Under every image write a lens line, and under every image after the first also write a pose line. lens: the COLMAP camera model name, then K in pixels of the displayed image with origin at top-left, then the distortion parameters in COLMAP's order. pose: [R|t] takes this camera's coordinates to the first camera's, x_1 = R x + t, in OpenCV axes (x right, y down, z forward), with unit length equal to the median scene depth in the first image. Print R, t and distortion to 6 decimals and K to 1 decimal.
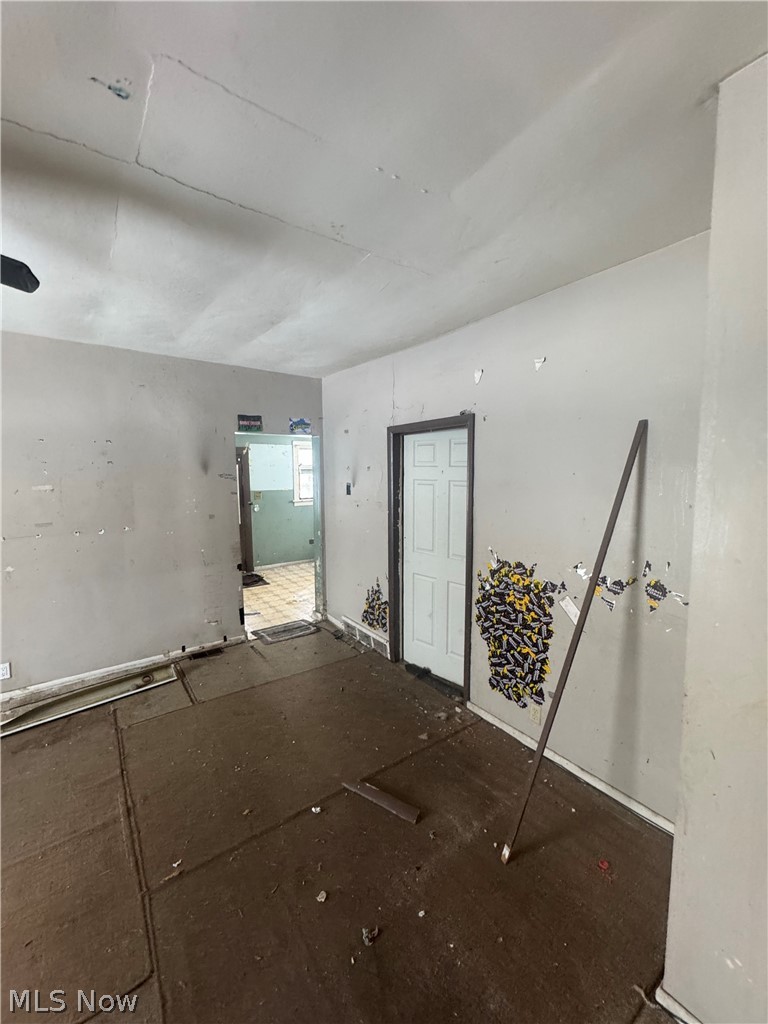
lens RADIAL K [[409.1, 0, 384.2], [0, 409.1, 511.1], [0, 0, 1]] dist [-0.002602, 0.000860]
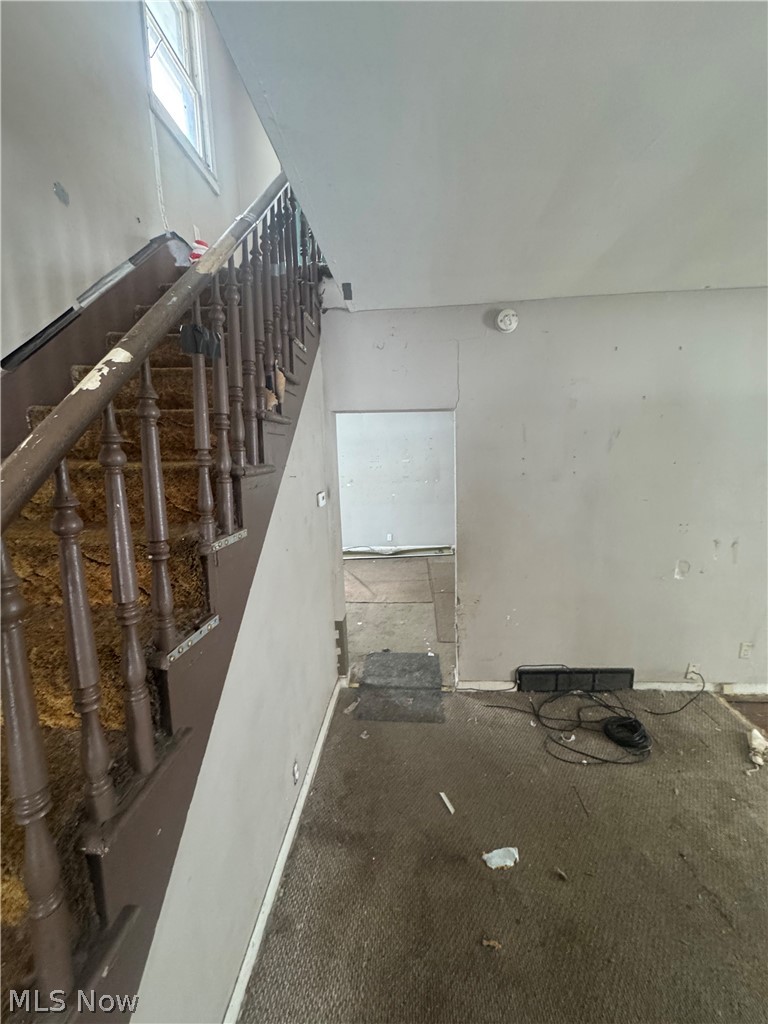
lens RADIAL K [[409.1, 0, 385.8], [0, 409.1, 509.4], [0, 0, 1]] dist [-0.002602, 0.000860]
pose [[0.764456, 0.070917, -0.640763, 0.562344], [-0.045855, 0.997395, 0.055680, 0.091226], [0.643043, -0.013183, 0.765717, -0.826578]]
